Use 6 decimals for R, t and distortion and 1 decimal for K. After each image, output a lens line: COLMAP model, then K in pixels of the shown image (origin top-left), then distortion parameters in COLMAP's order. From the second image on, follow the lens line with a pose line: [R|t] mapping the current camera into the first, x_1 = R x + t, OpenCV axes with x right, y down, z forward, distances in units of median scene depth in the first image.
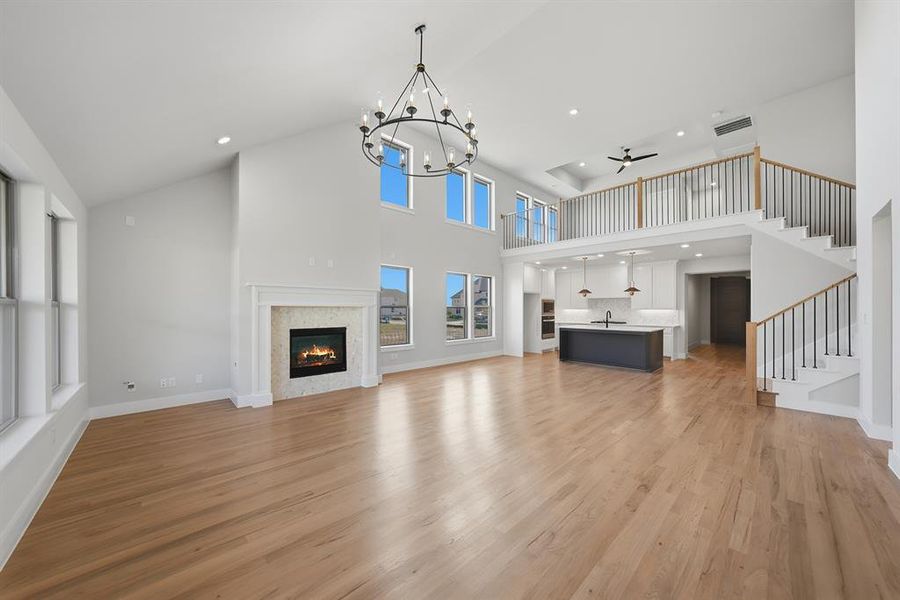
lens RADIAL K [[321.8, 0, 451.6], [0, 321.8, 306.8], [0, 0, 1]] dist [-0.001348, 0.000053]
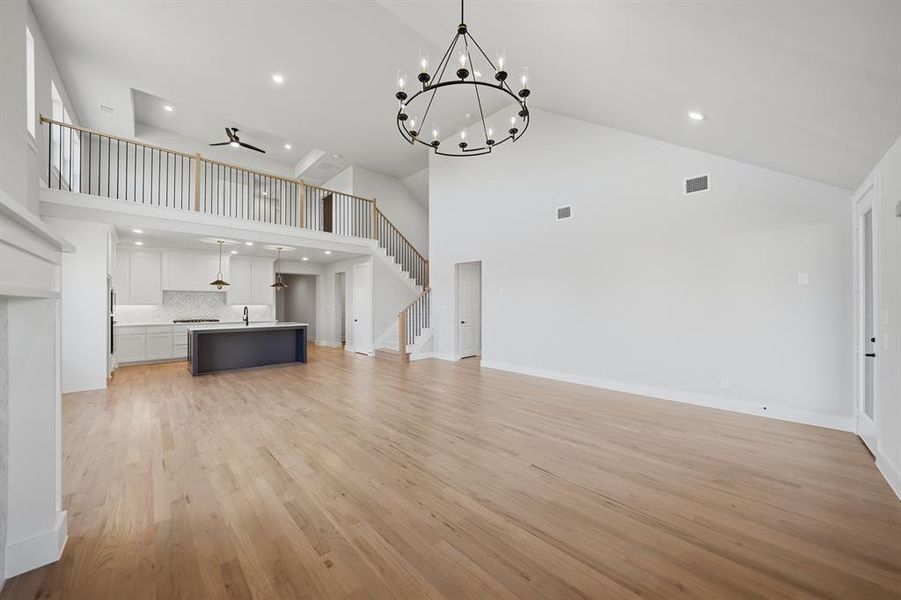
lens RADIAL K [[322.2, 0, 452.1], [0, 322.2, 306.8], [0, 0, 1]] dist [-0.001348, 0.000053]
pose [[-0.002158, -0.011300, 0.999934, -0.609517], [-0.005226, 0.999923, 0.011289, -0.000633], [-0.999984, -0.005202, -0.002217, 0.651110]]
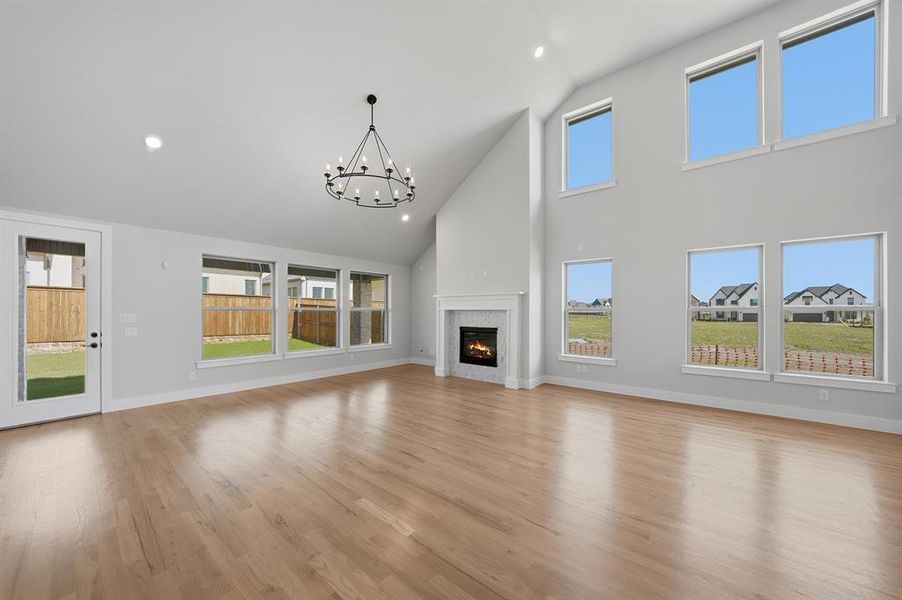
lens RADIAL K [[322.5, 0, 452.6], [0, 322.5, 306.8], [0, 0, 1]] dist [-0.001348, 0.000053]
pose [[0.125637, -0.012470, -0.991998, 0.793022], [0.007069, 0.999907, -0.011674, 0.000502], [0.992051, -0.005545, 0.125713, 0.737295]]
